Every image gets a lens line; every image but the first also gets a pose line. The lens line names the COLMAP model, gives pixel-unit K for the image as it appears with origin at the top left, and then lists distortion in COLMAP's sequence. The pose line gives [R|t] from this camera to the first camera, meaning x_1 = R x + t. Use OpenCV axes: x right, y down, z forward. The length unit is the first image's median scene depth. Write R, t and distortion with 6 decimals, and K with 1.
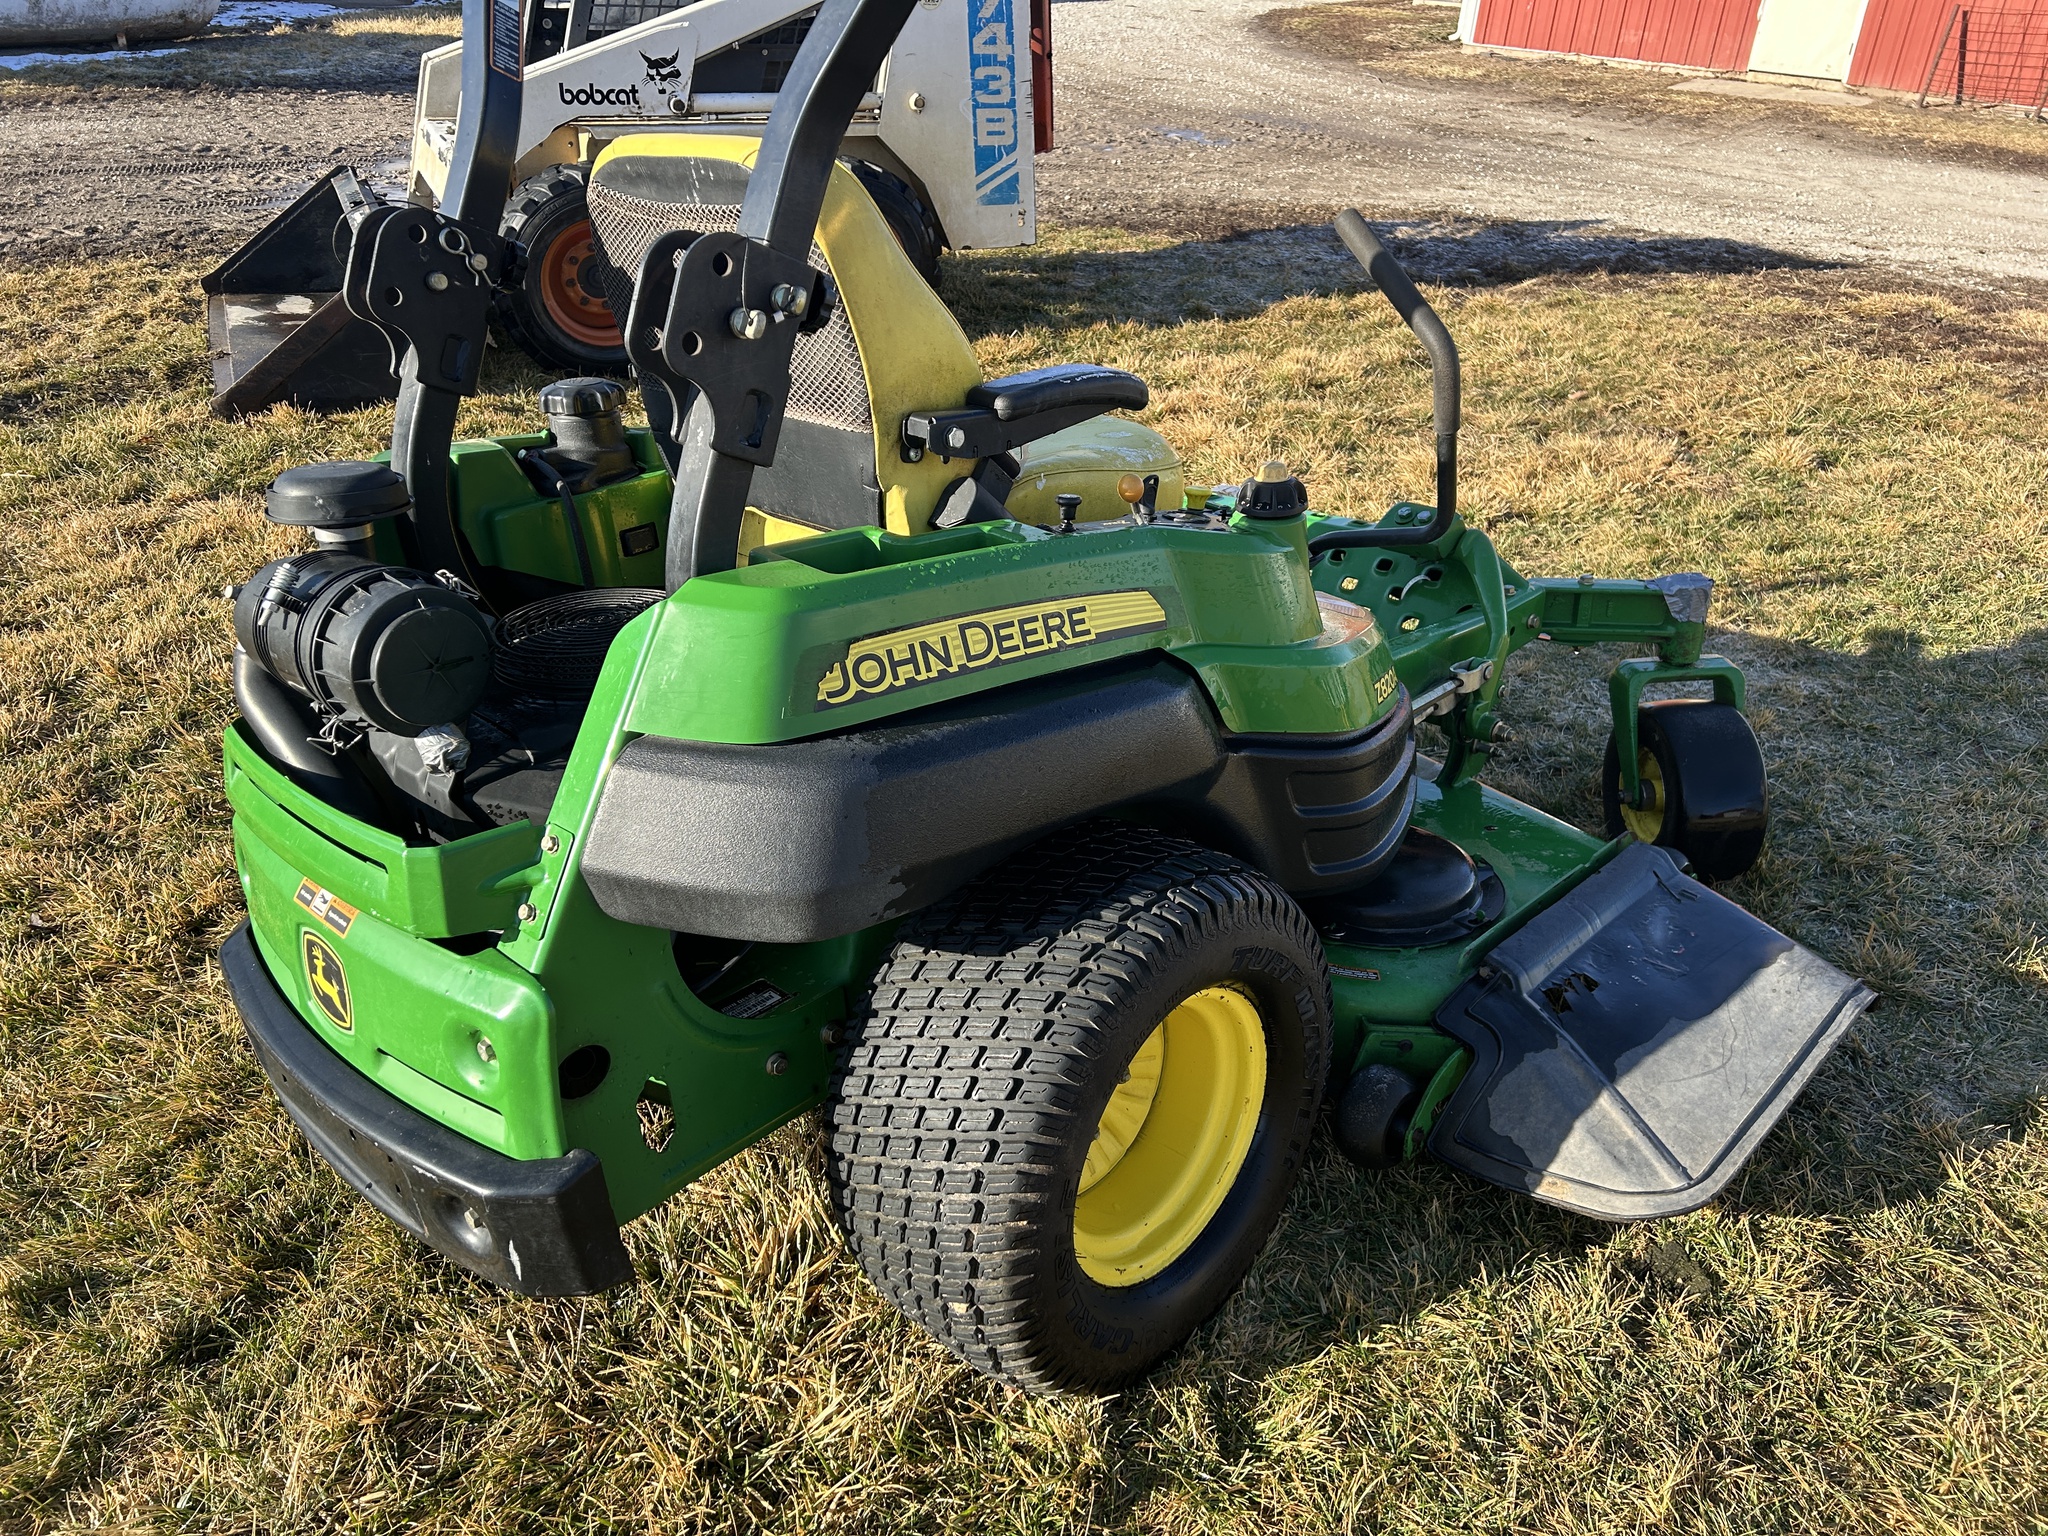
lens RADIAL K [[1549.5, 0, 1013.5], [0, 1549.5, 738.1], [0, 0, 1]] dist [0.067948, -0.070372]
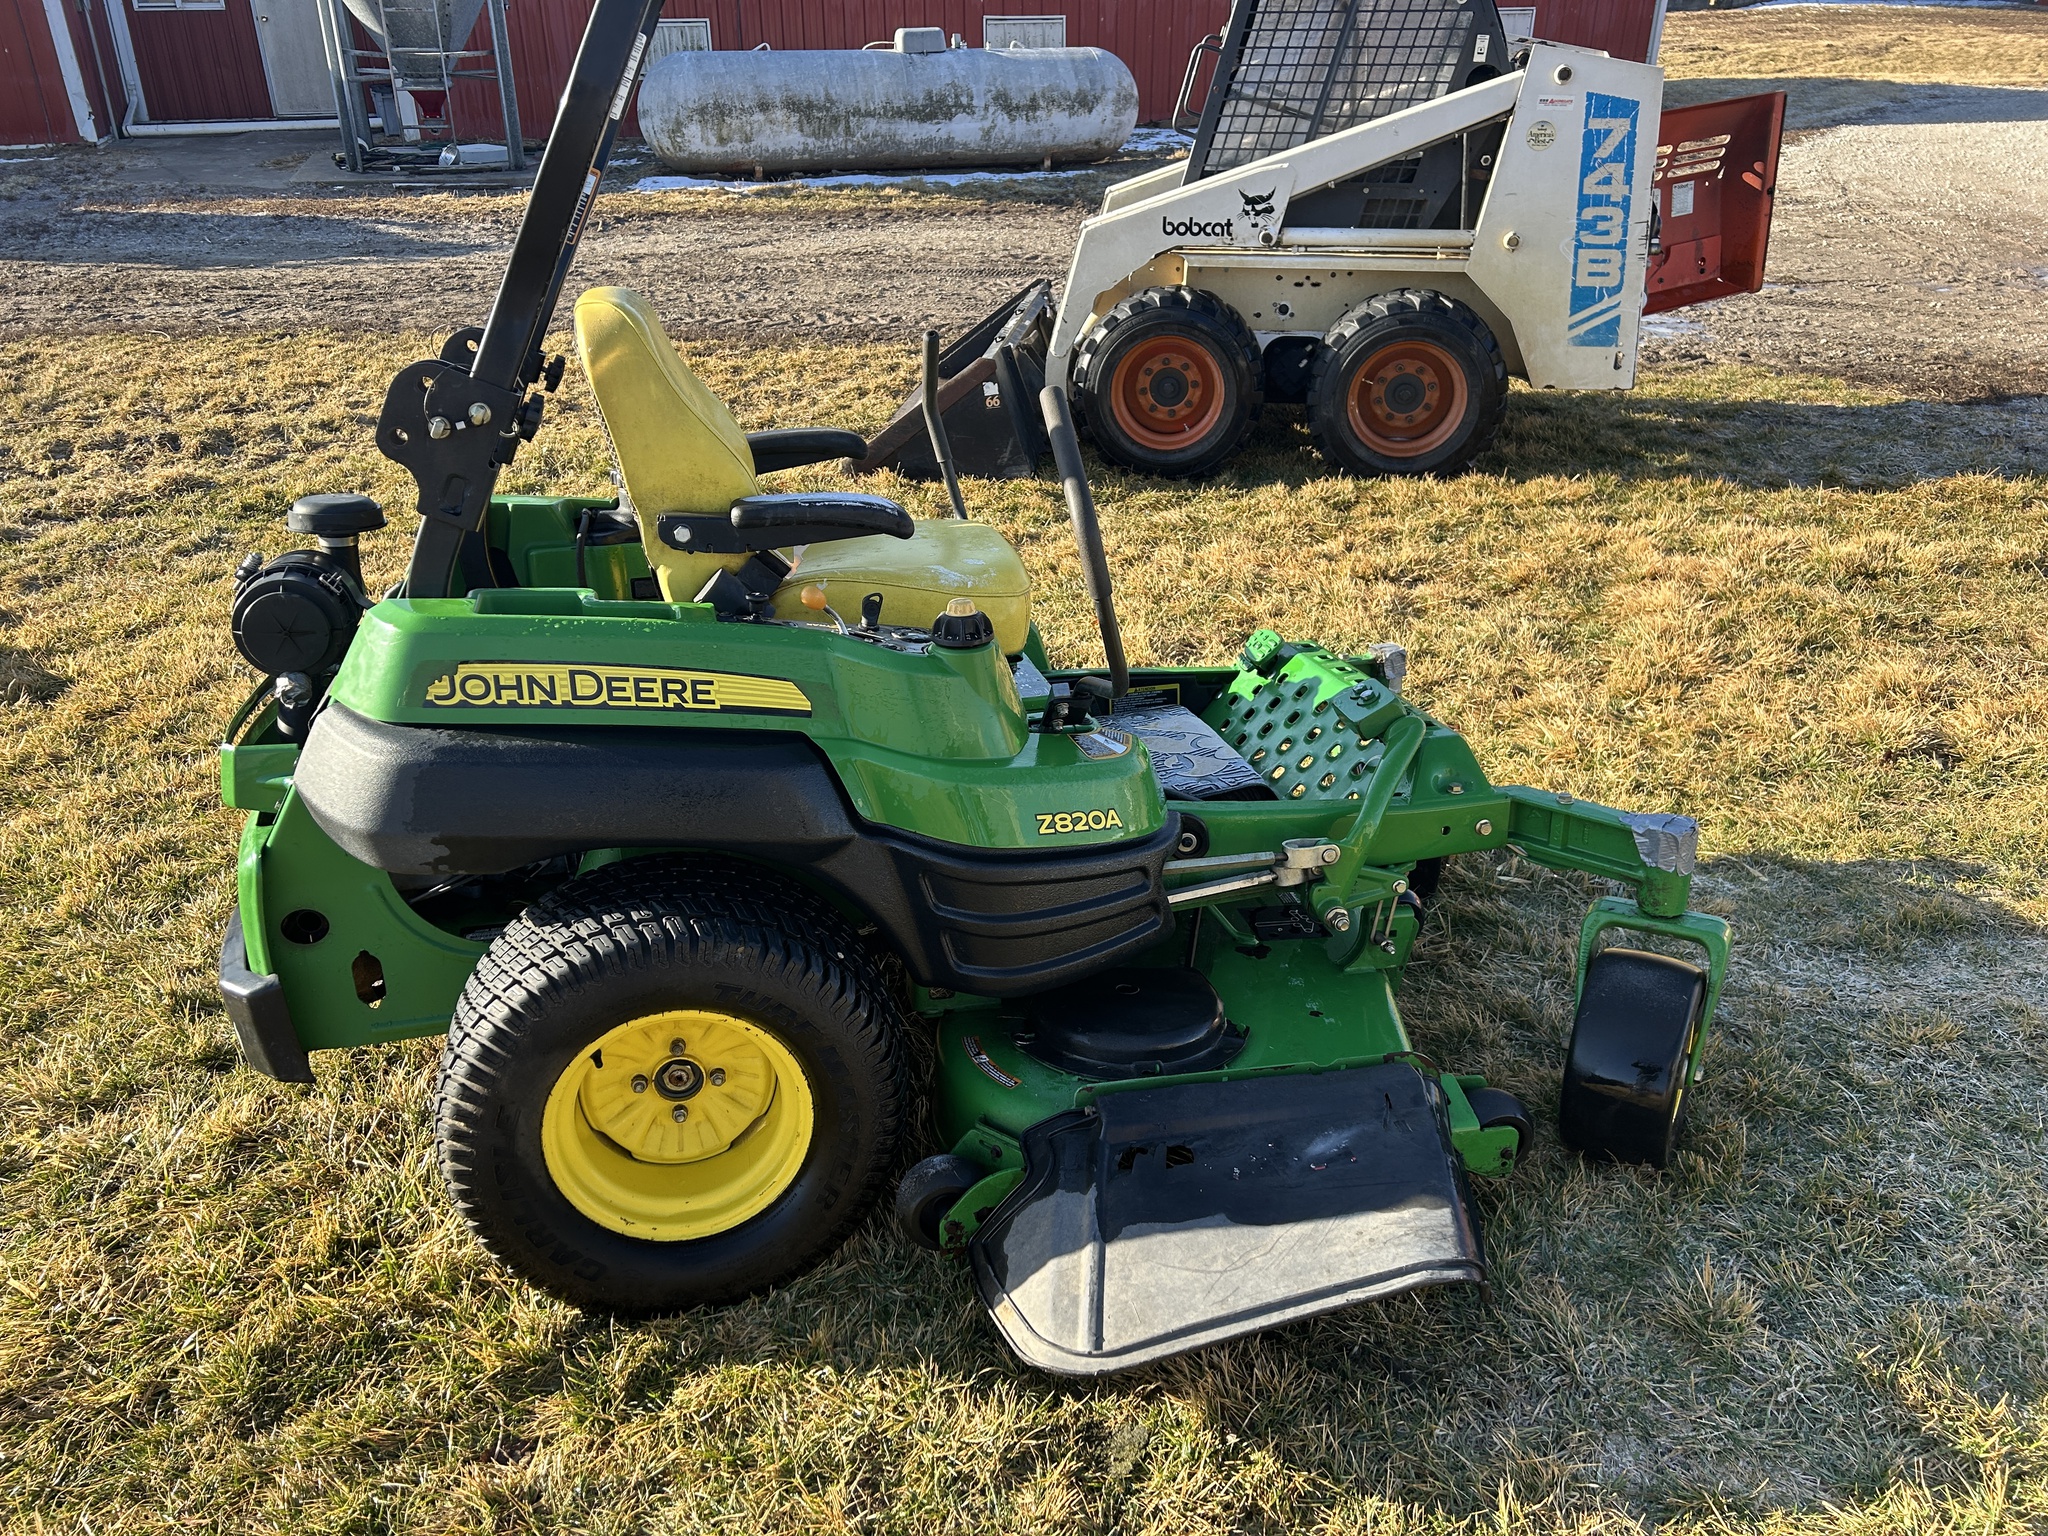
lens RADIAL K [[1576.2, 0, 1024.0], [0, 1576.2, 768.0], [0, 0, 1]] dist [0.033476, -0.012081]
pose [[0.835086, 0.206540, -0.509875, 0.278462], [-0.230725, 0.972884, 0.016208, -0.029464], [0.499397, 0.104106, 0.860096, 0.020076]]
